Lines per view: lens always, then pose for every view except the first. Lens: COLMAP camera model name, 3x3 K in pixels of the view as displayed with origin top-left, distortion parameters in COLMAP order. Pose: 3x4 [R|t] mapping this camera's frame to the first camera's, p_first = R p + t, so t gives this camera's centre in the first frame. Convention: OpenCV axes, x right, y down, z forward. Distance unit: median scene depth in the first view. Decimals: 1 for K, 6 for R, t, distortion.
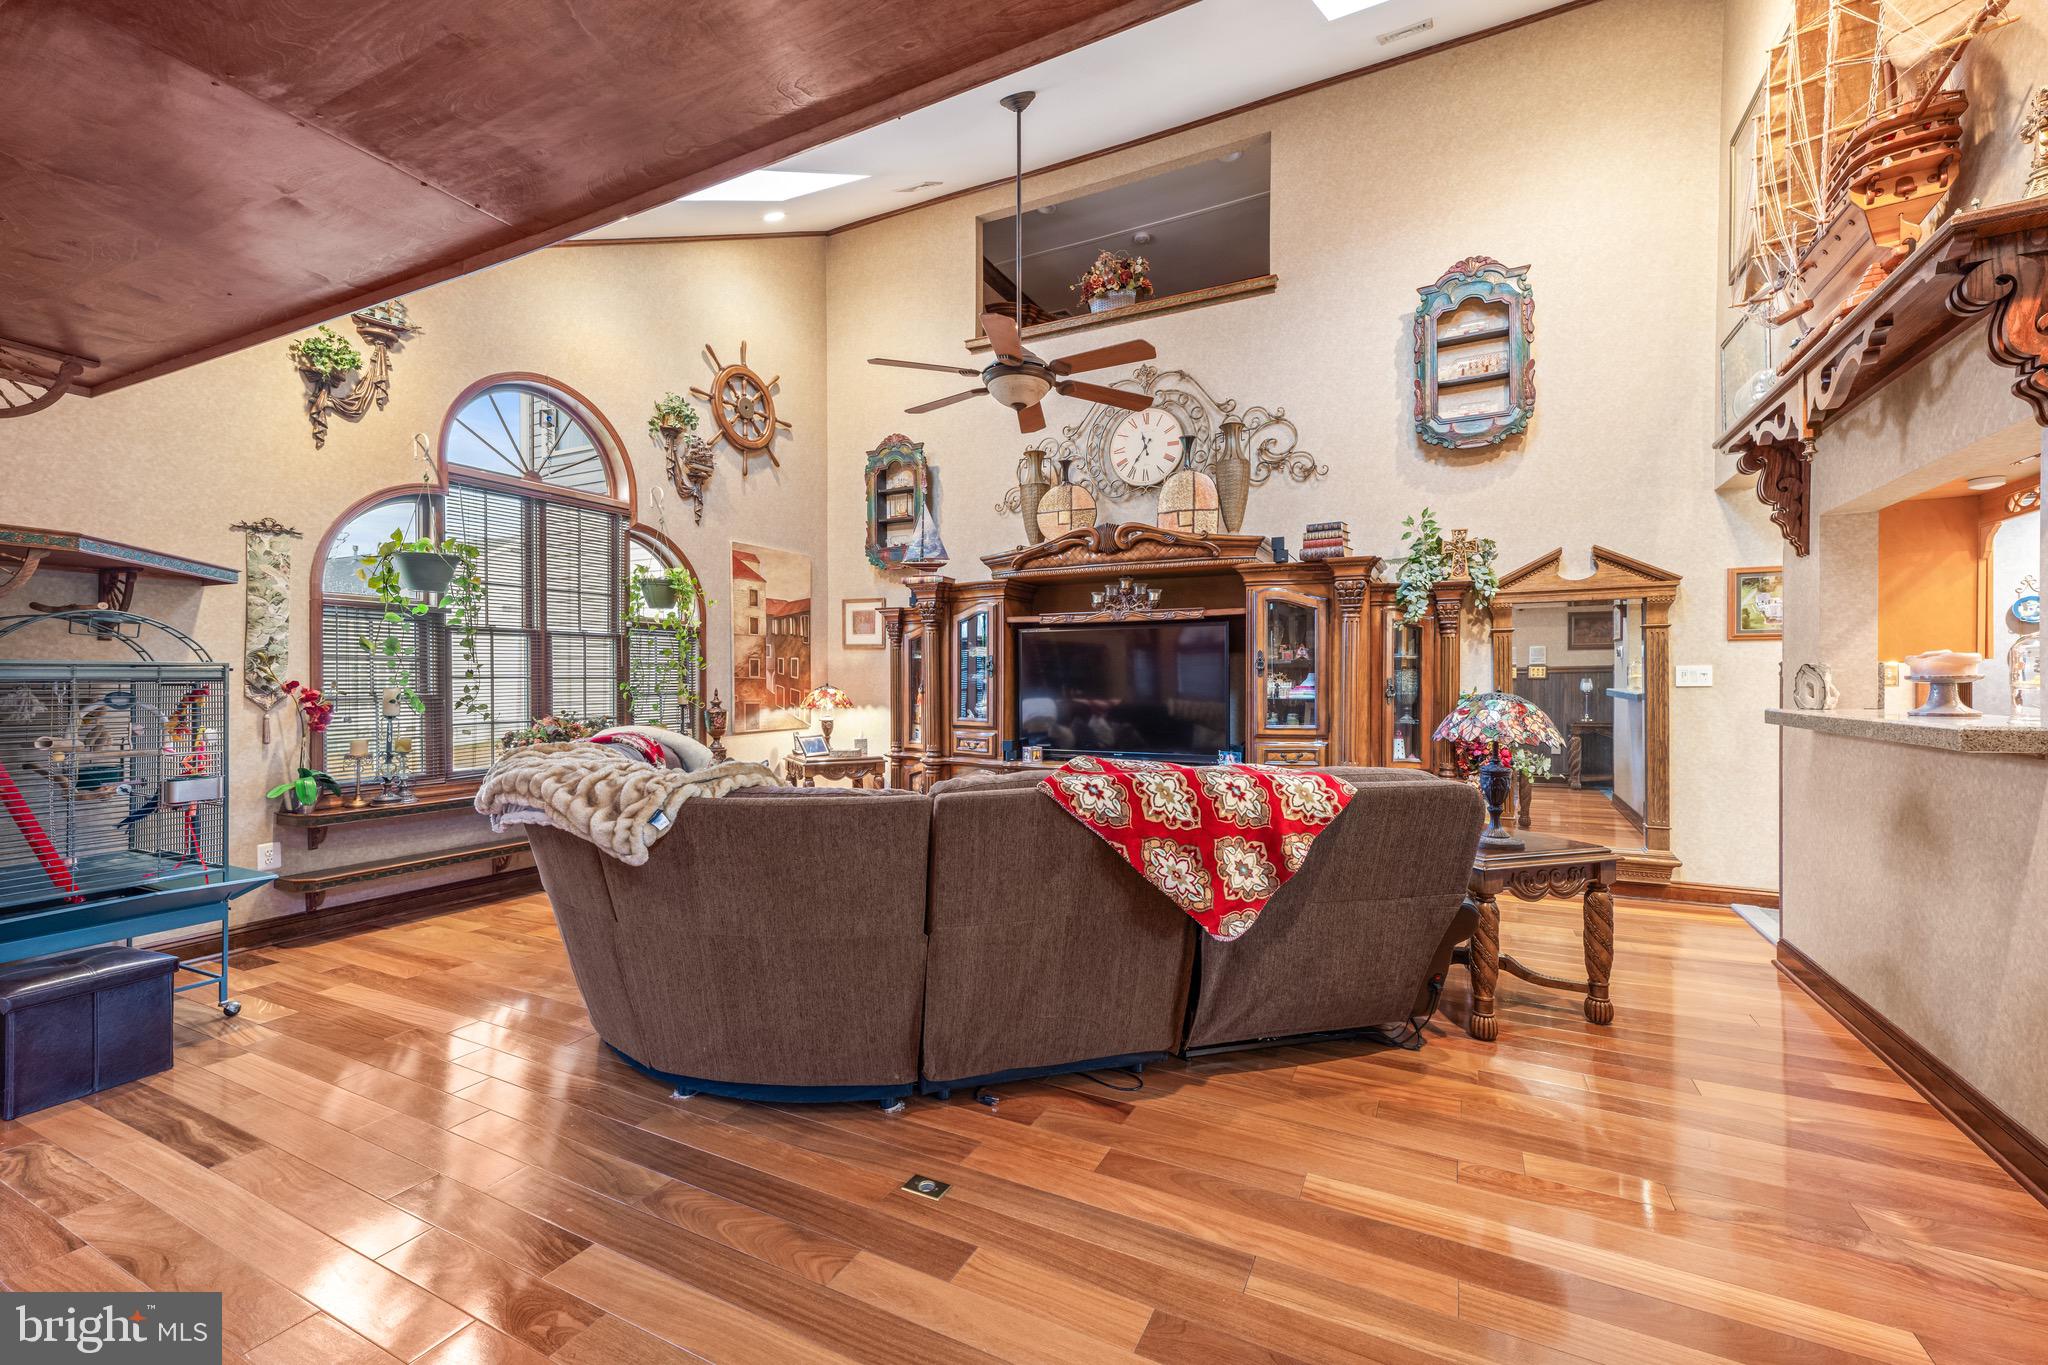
lens RADIAL K [[840.8, 0, 1024.0], [0, 840.8, 682.5], [0, 0, 1]] dist [0.018111, 0.000067]
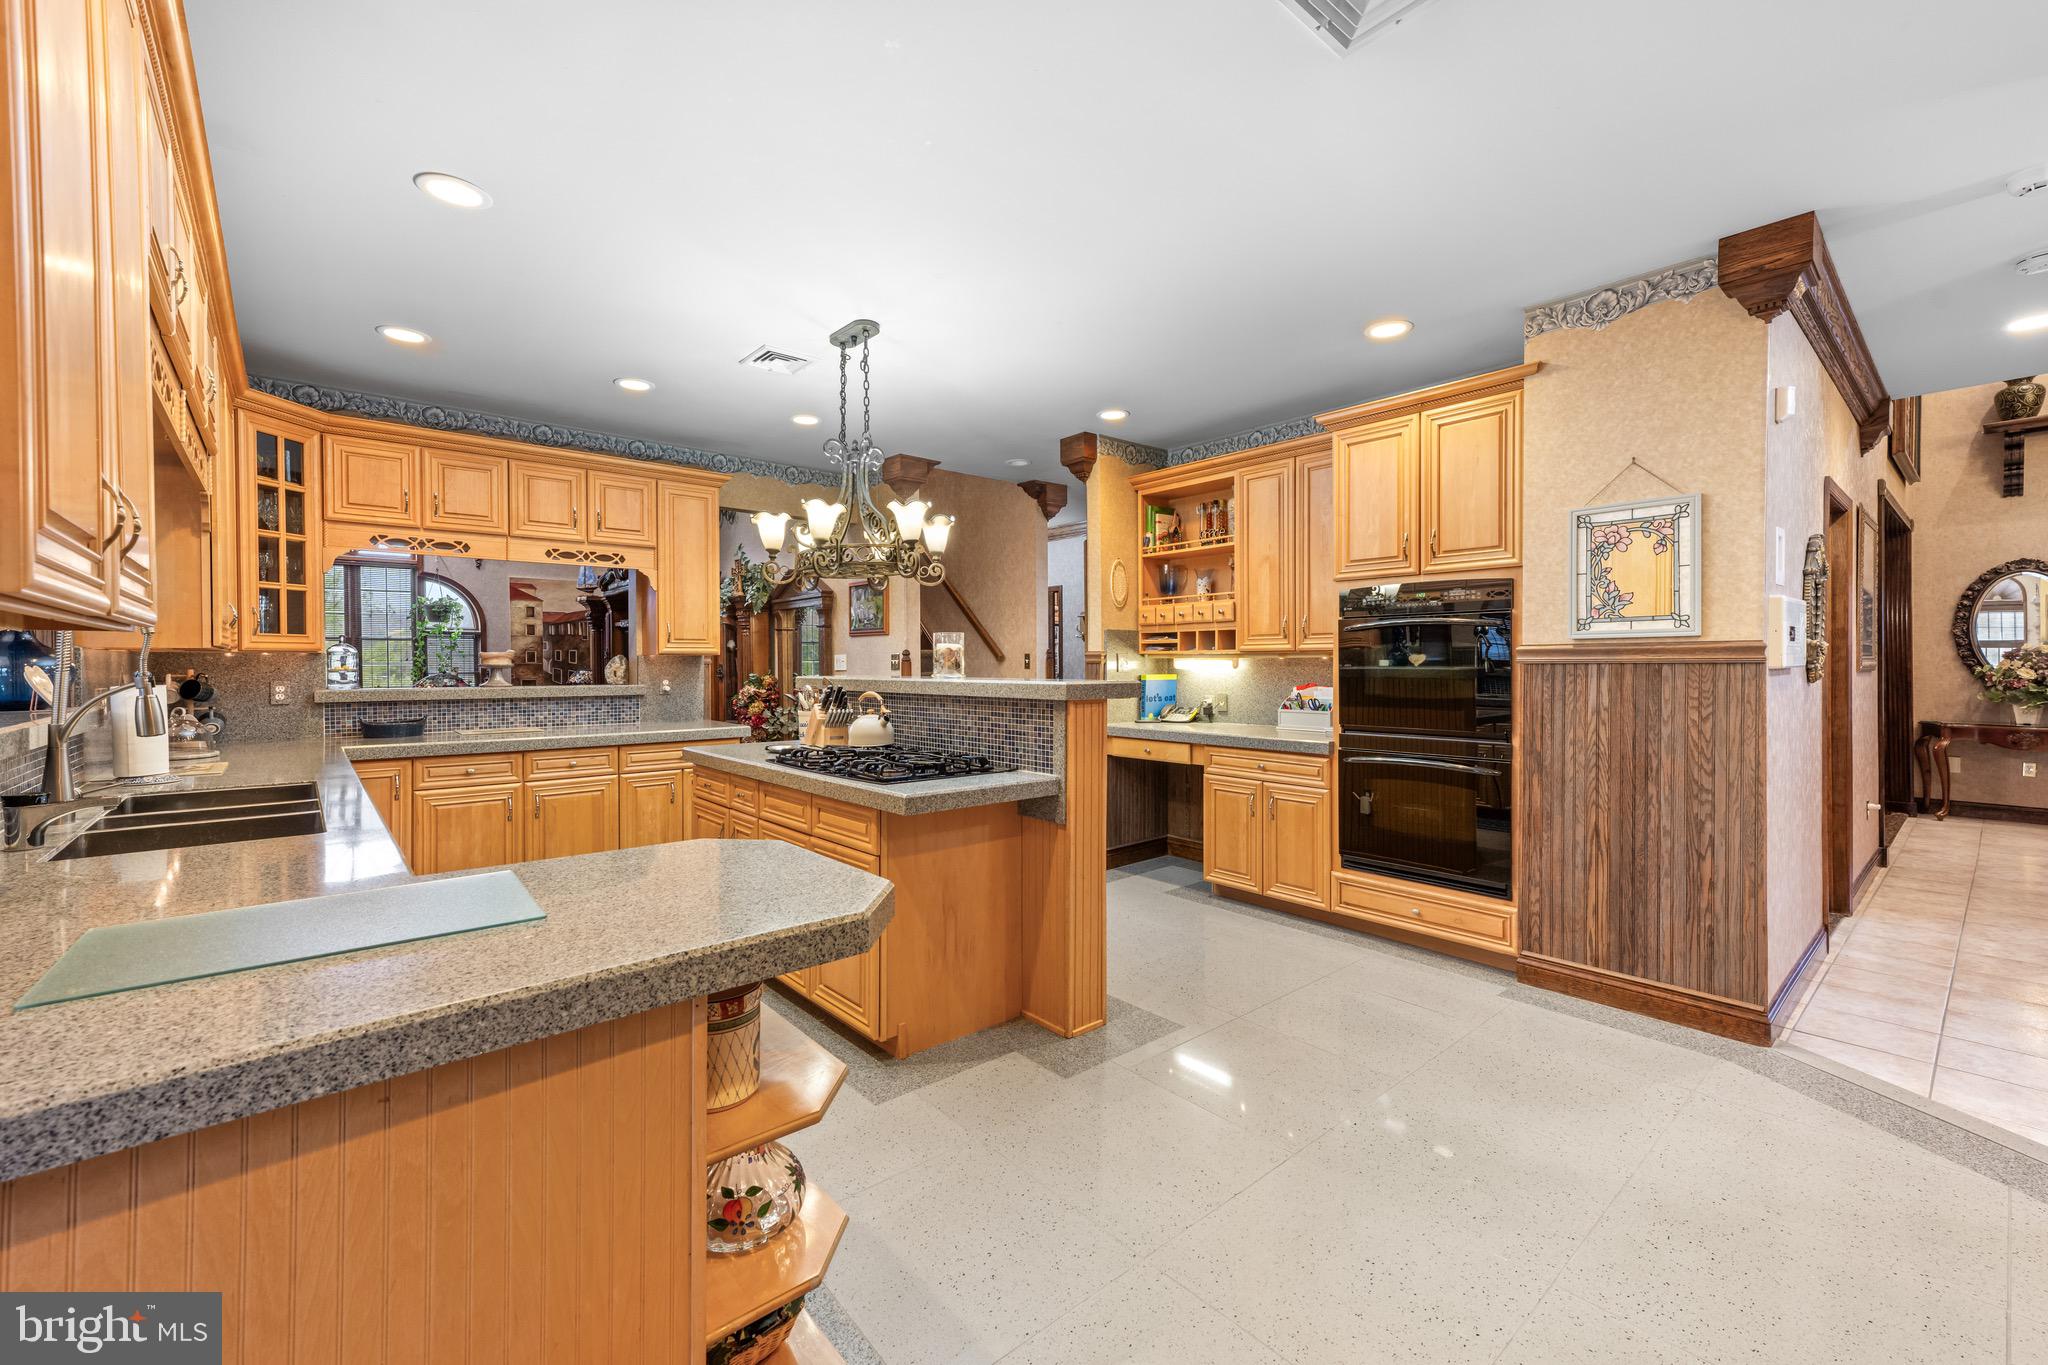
lens RADIAL K [[840.8, 0, 1024.0], [0, 840.8, 682.5], [0, 0, 1]] dist [0.018111, 0.000067]
pose [[0.928429, 0.004342, -0.371484, 1.274201], [0.002427, 0.999839, 0.017752, 0.004285], [0.371502, -0.017383, 0.928269, -0.126428]]
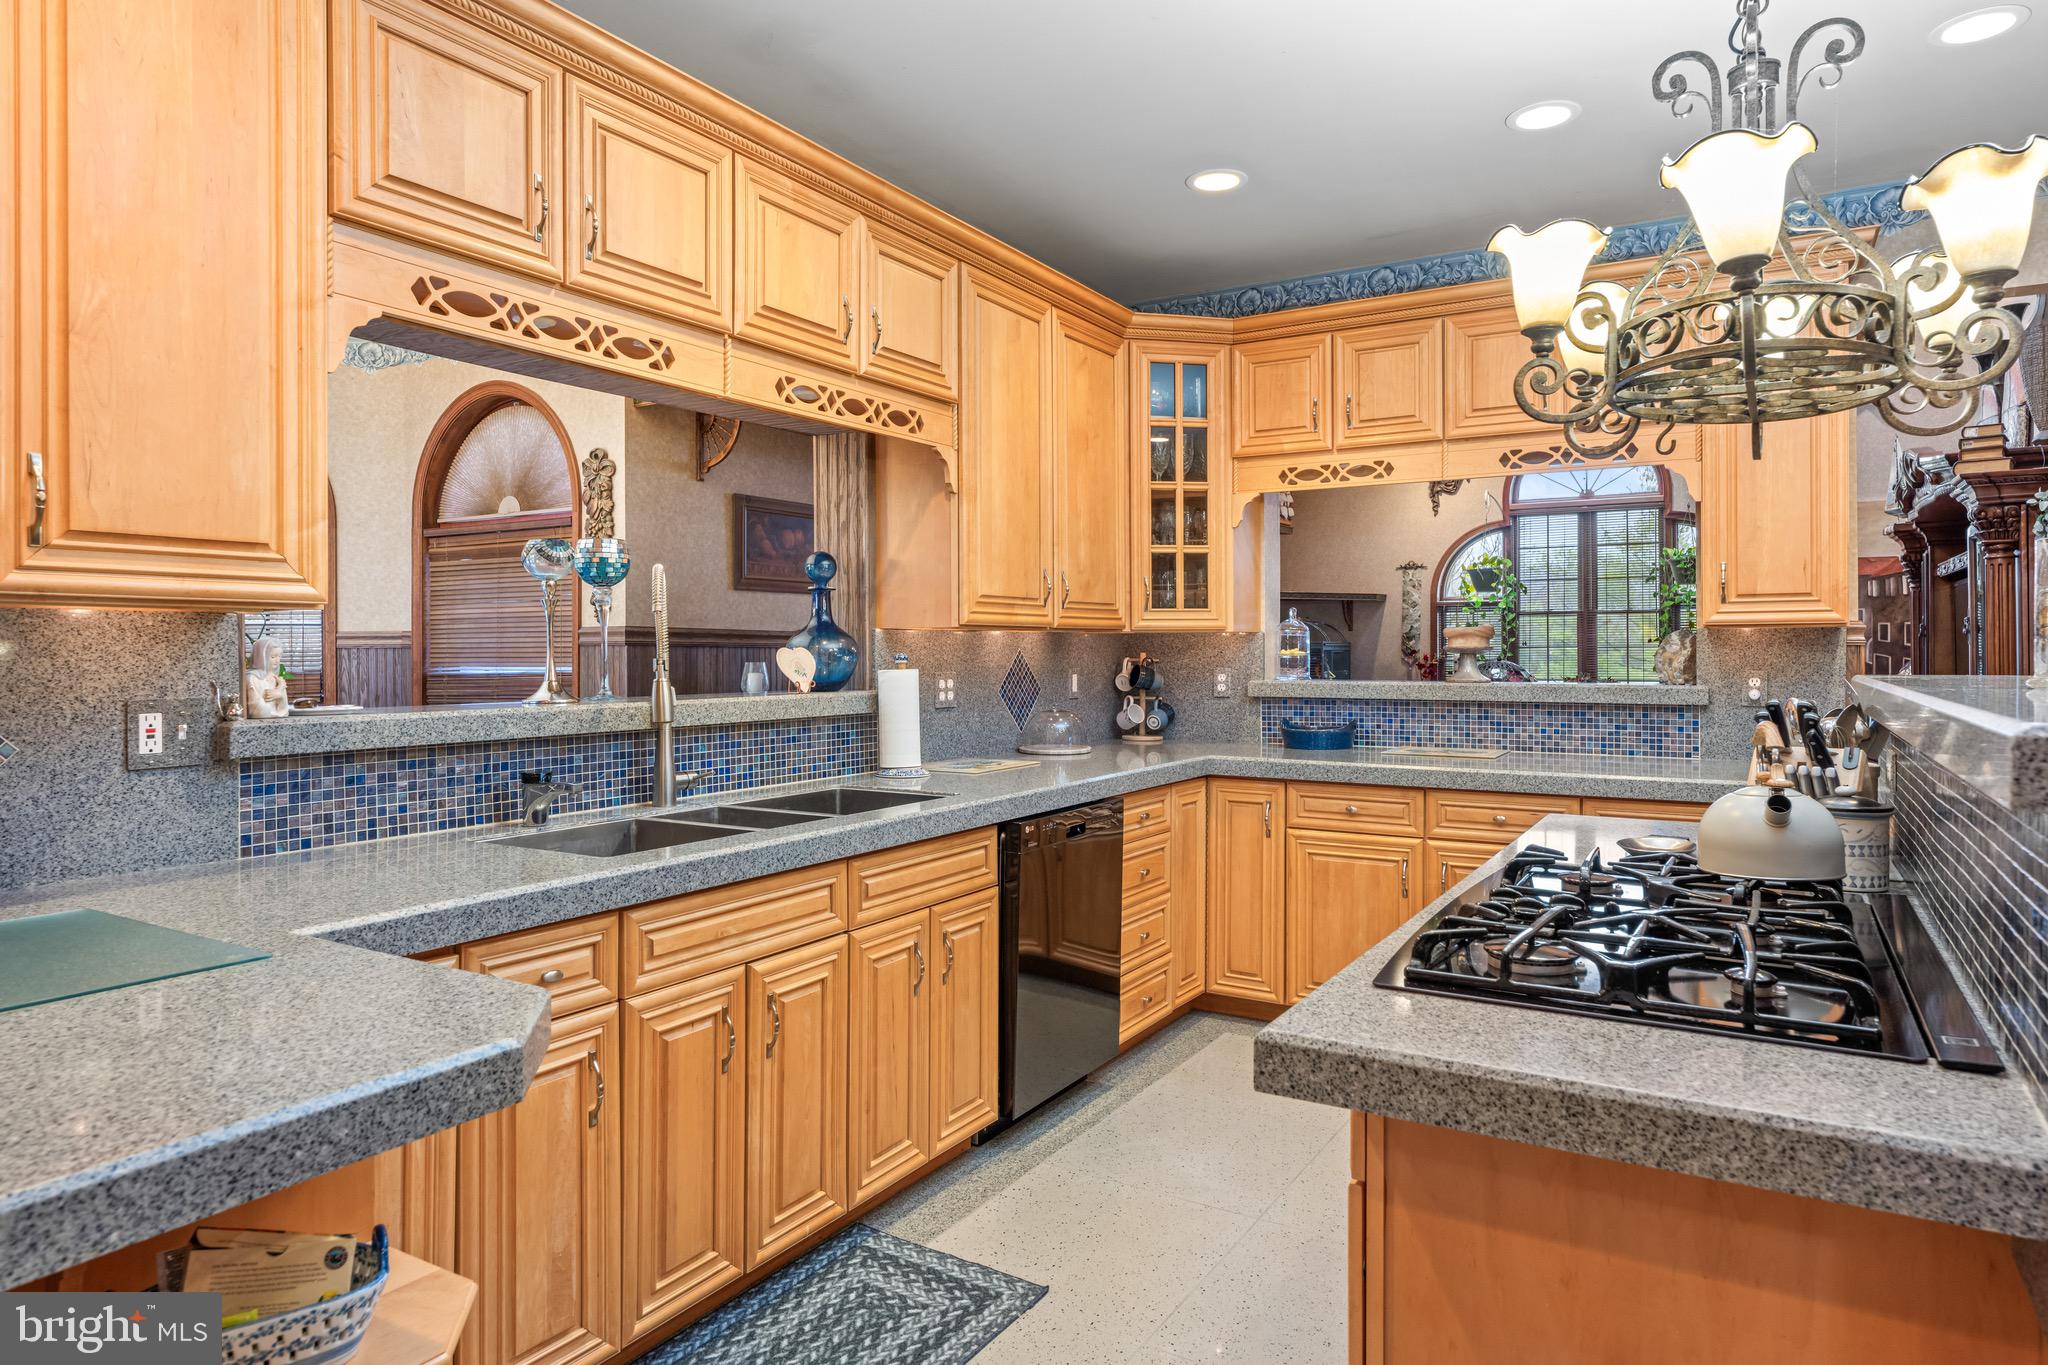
lens RADIAL K [[1251.9, 0, 1023.0], [0, 1251.9, 658.0], [0, 0, 1]] dist [0.000614, 0.000458]
pose [[-0.061147, 0.004377, -0.998119, 1.275392], [-0.003405, 0.999984, 0.004594, 0.004417], [0.998123, 0.003680, -0.061132, 0.227966]]
